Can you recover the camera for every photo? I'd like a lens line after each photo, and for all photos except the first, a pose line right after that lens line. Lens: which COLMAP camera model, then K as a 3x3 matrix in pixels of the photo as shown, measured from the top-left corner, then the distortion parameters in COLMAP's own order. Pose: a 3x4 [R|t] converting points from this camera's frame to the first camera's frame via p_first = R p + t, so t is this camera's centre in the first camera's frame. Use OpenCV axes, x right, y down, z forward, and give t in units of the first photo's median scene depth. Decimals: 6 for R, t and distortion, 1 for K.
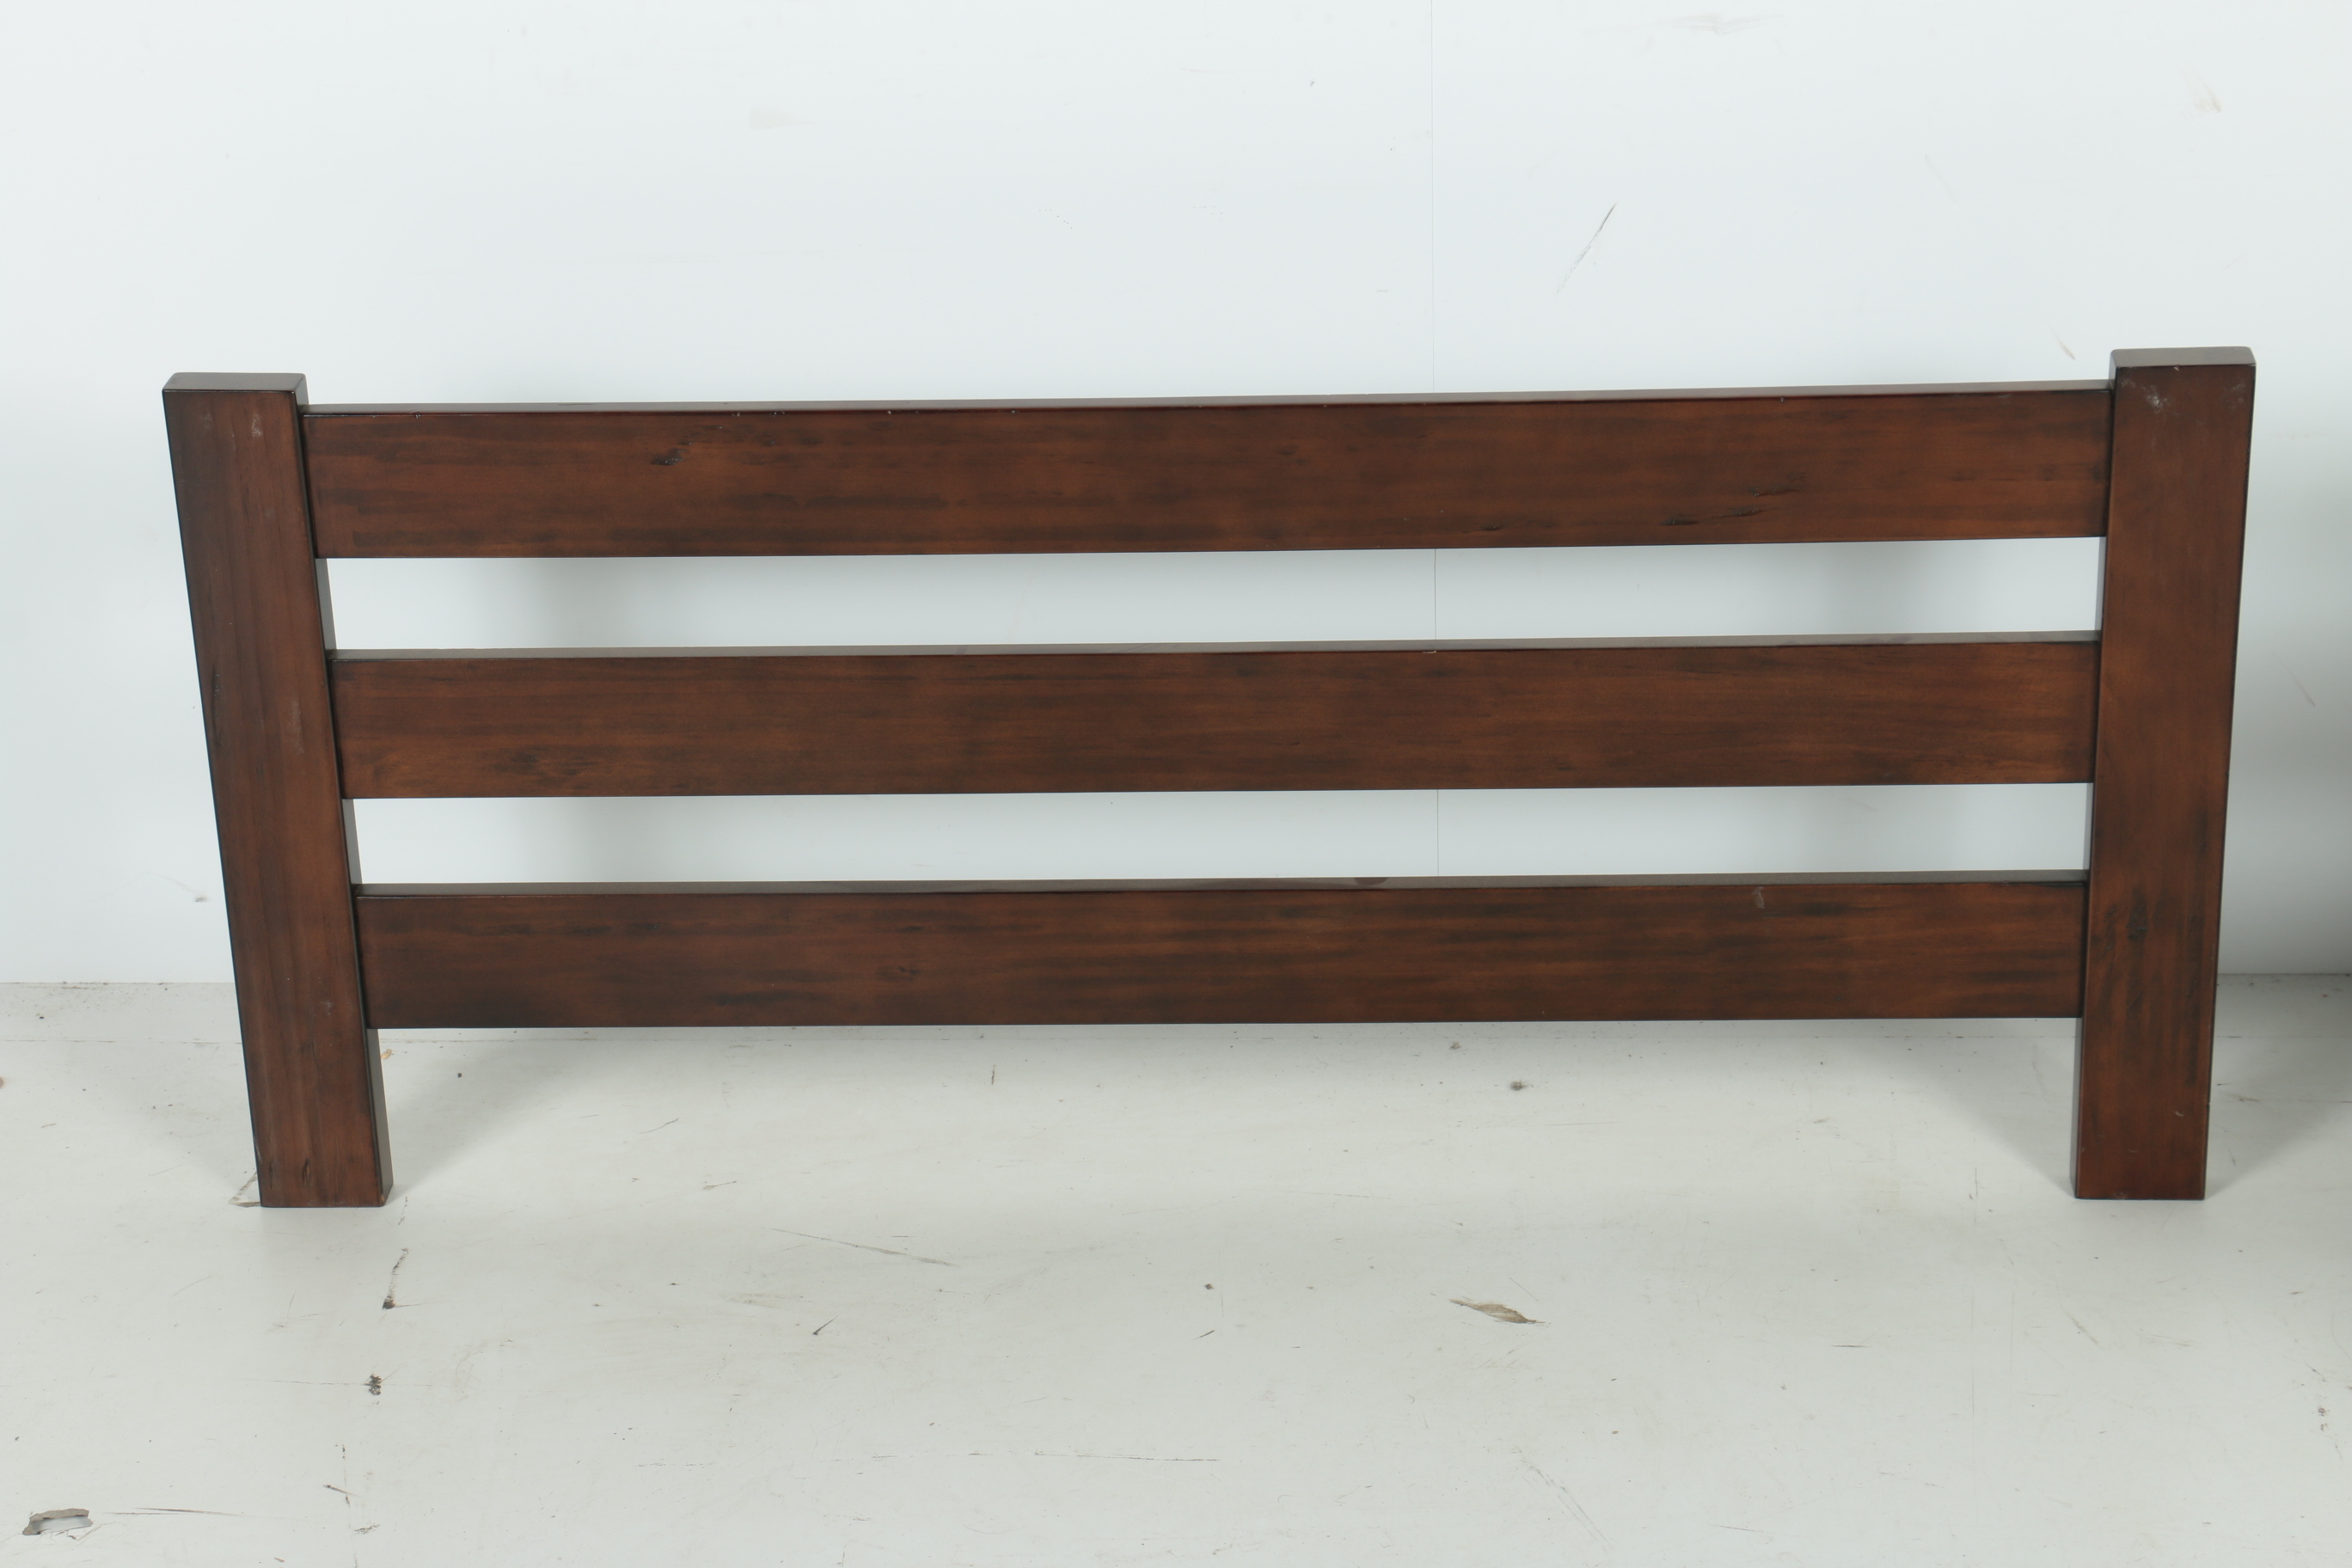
lens RADIAL K [[5056.6, 0, 1165.1], [0, 5056.6, 833.5], [0, 0, 1]] dist [0.309911, 0.493847]
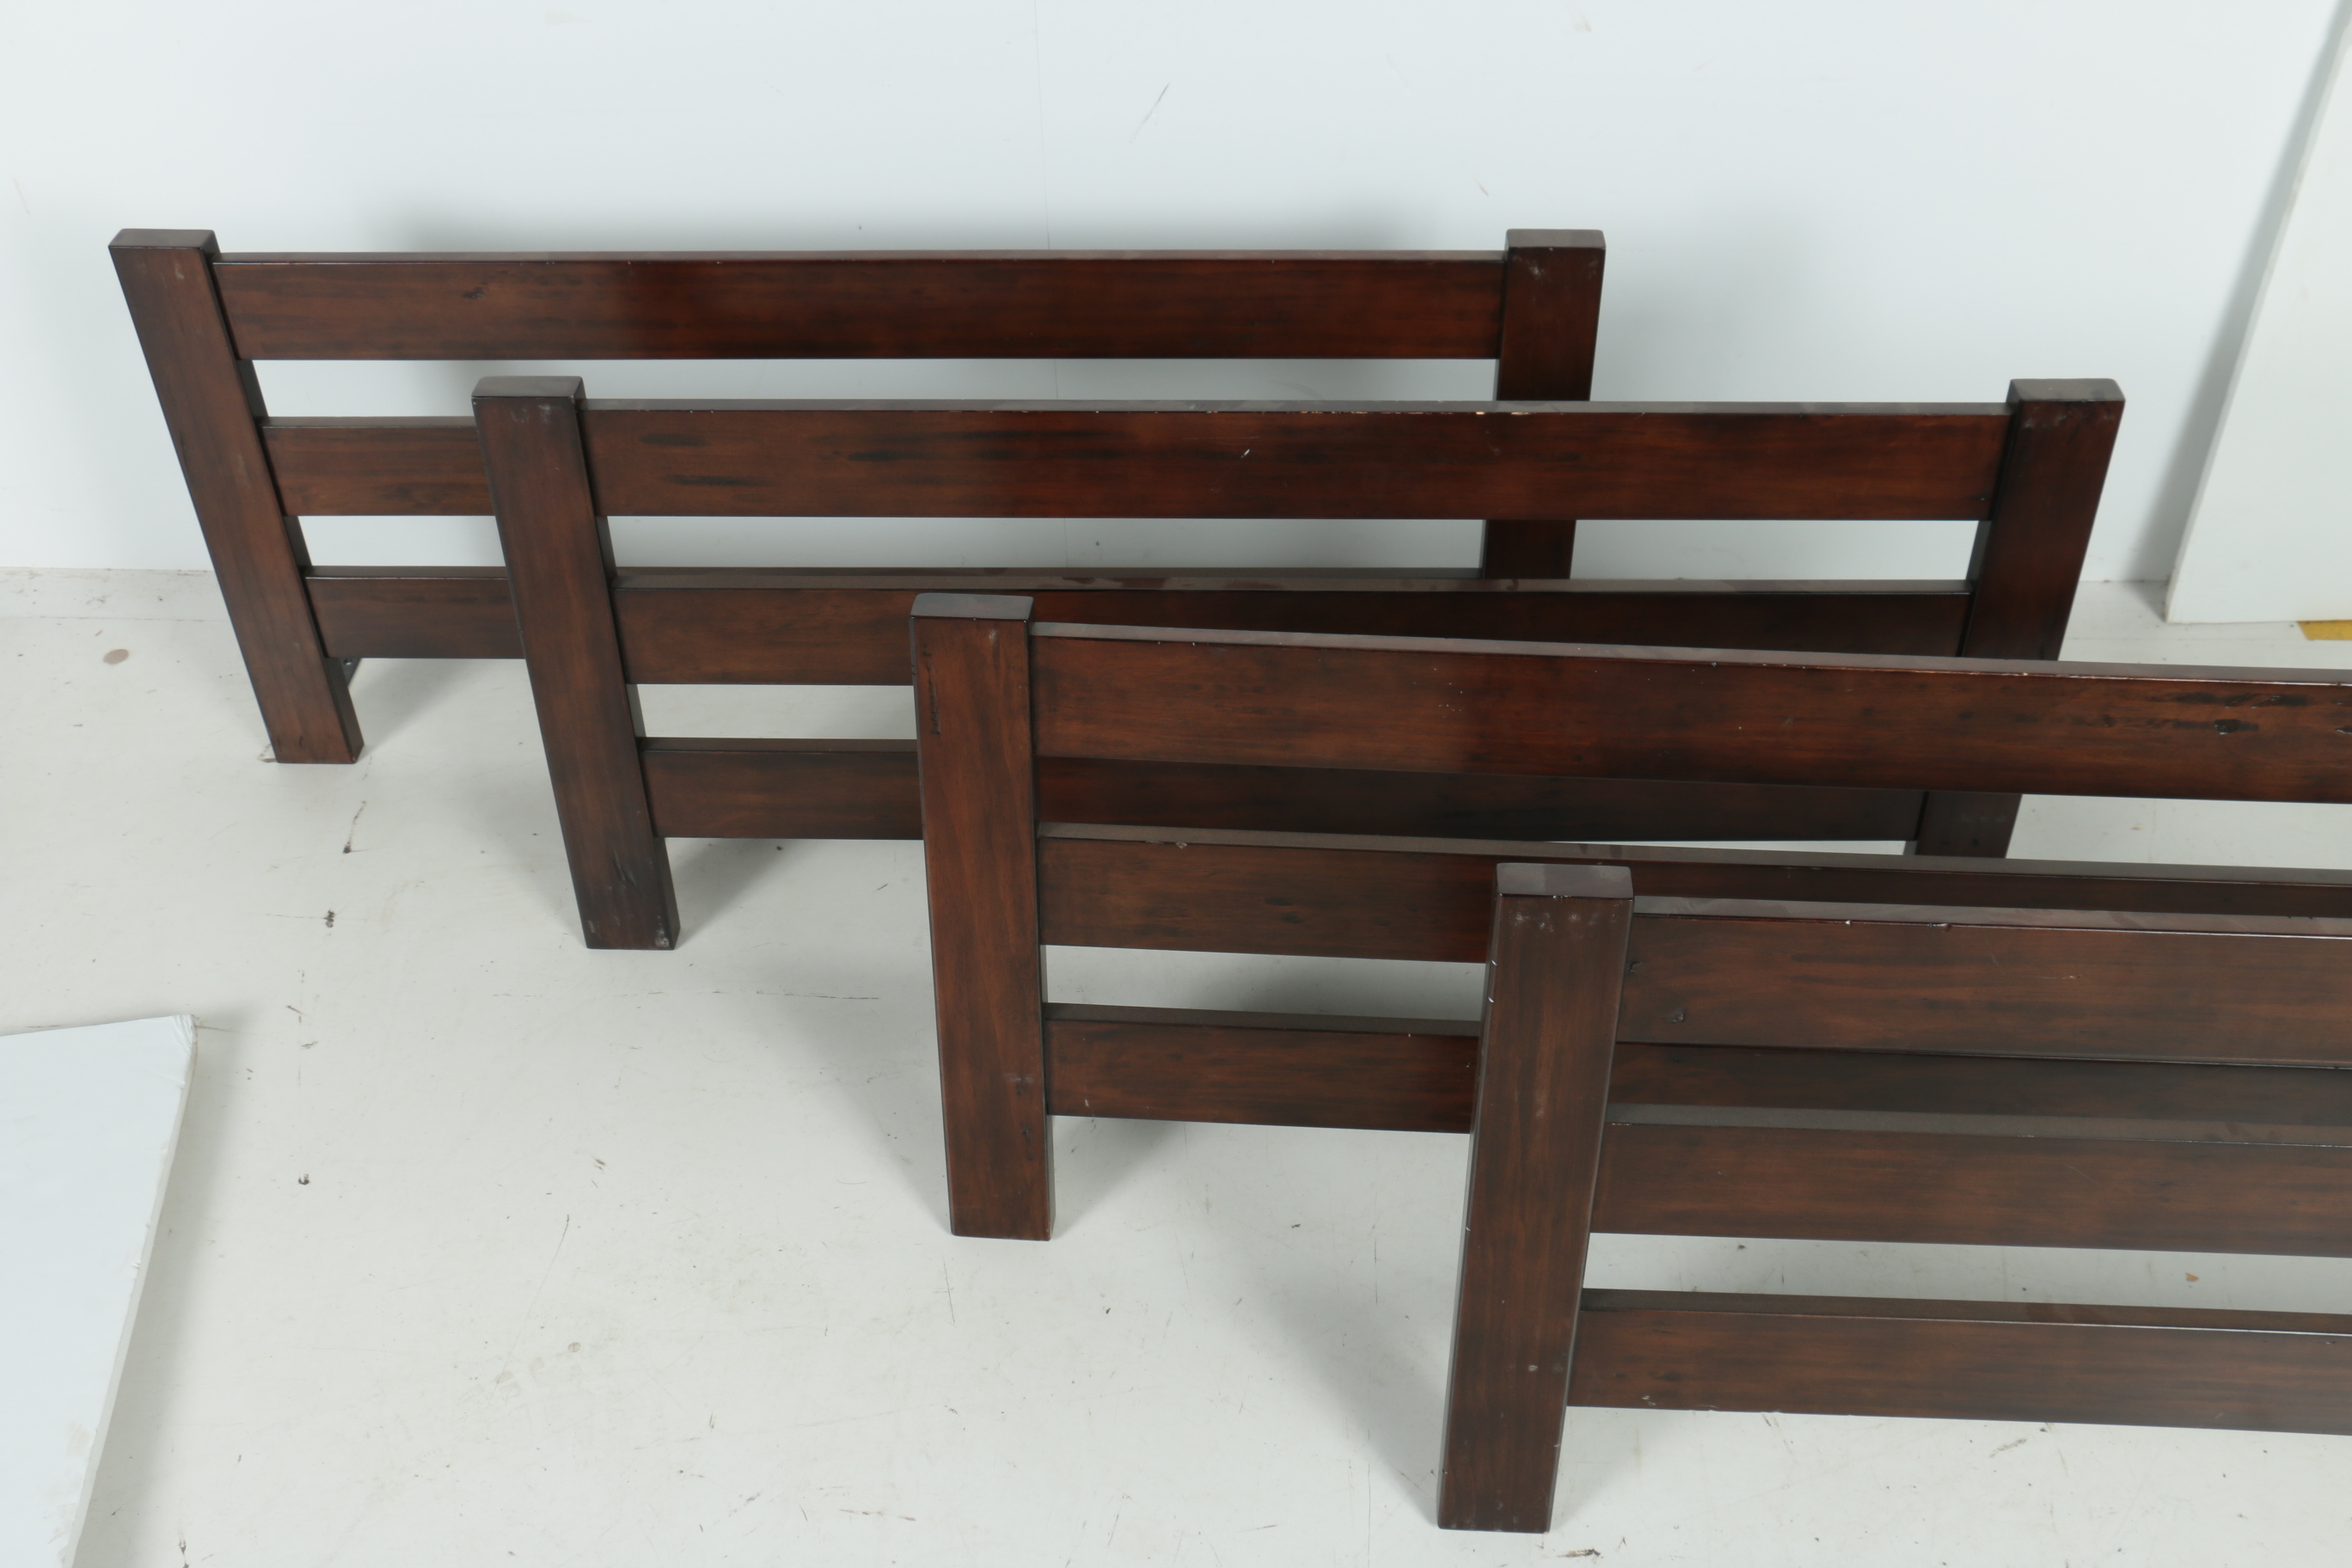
lens RADIAL K [[2387.1, 0, 1176.0], [0, 2387.1, 784.0], [0, 0, 1]] dist [-0.105908, 0.235530]
pose [[0.999531, -0.002361, 0.030546, 0.071780], [-0.006325, 0.959641, 0.281156, -0.124976], [-0.029977, -0.281217, 0.959176, 0.329490]]
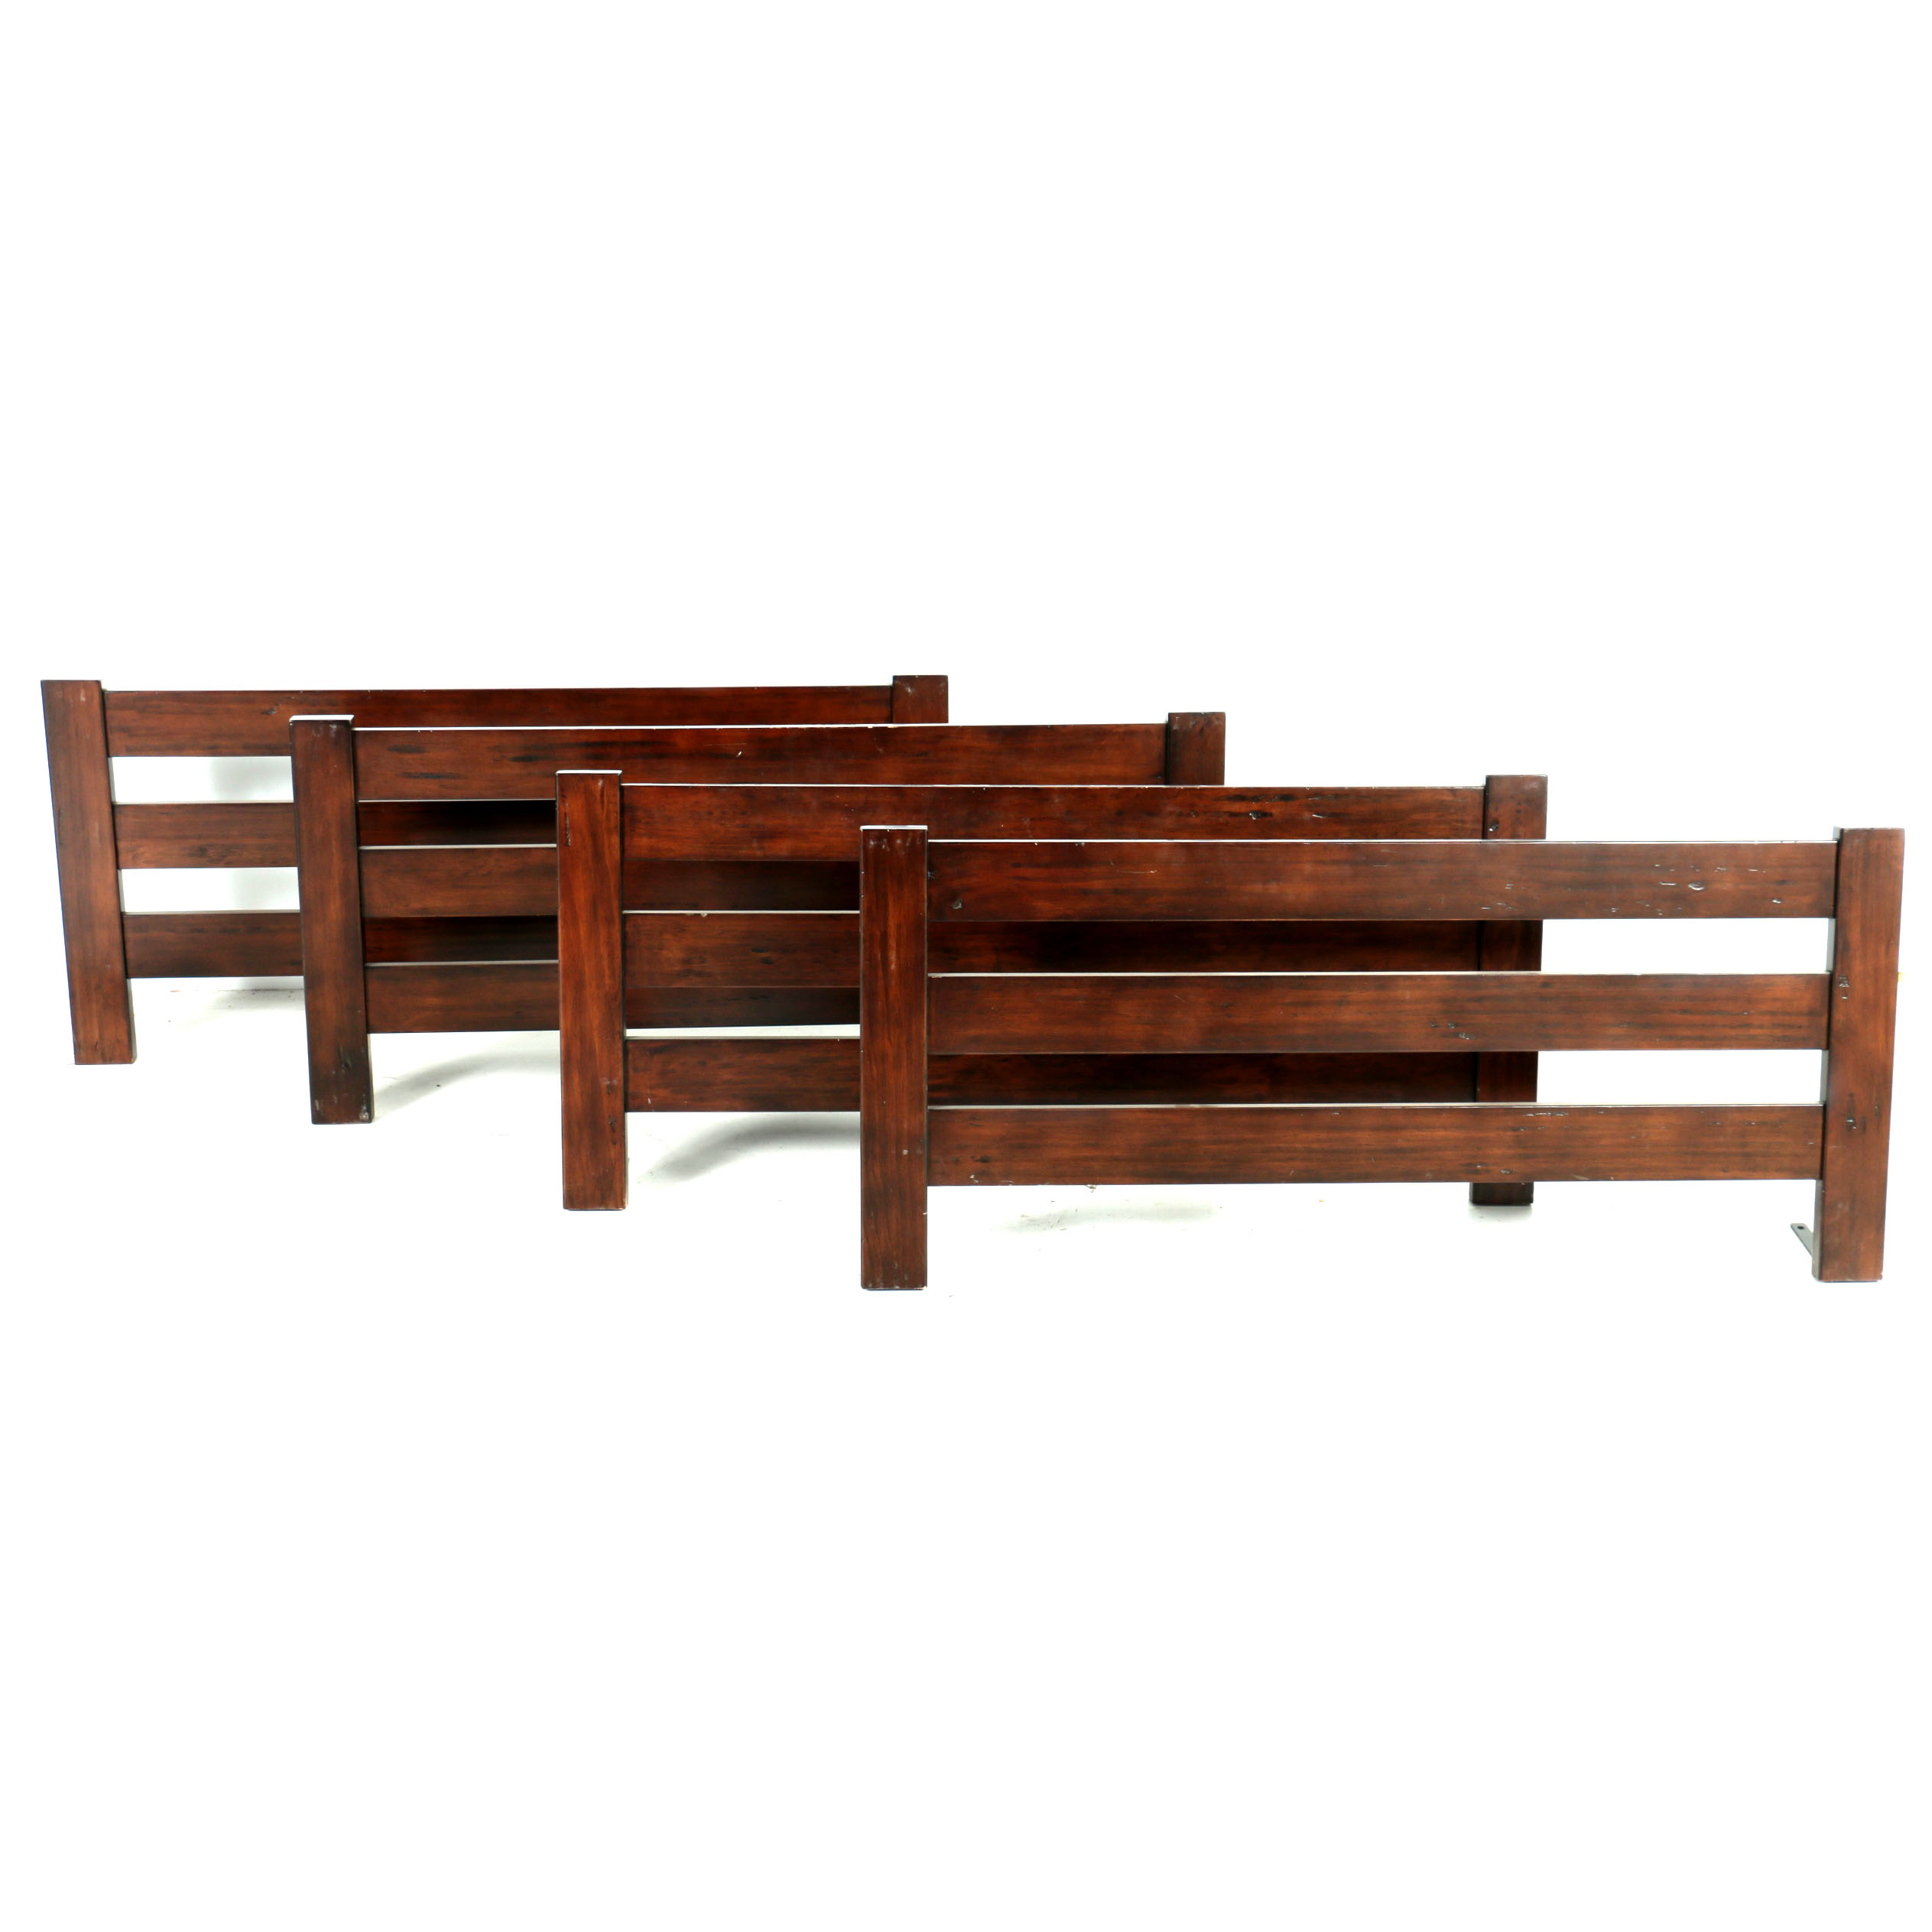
lens RADIAL K [[3210.0, 0, 1020.1], [0, 3210.0, 965.1], [0, 0, 1]] dist [0.036962, 0.914686]
pose [[0.992012, -0.000538, 0.126145, 0.052562], [0.017652, 0.990744, -0.134592, 0.234580], [-0.124905, 0.135744, 0.982839, -0.442721]]
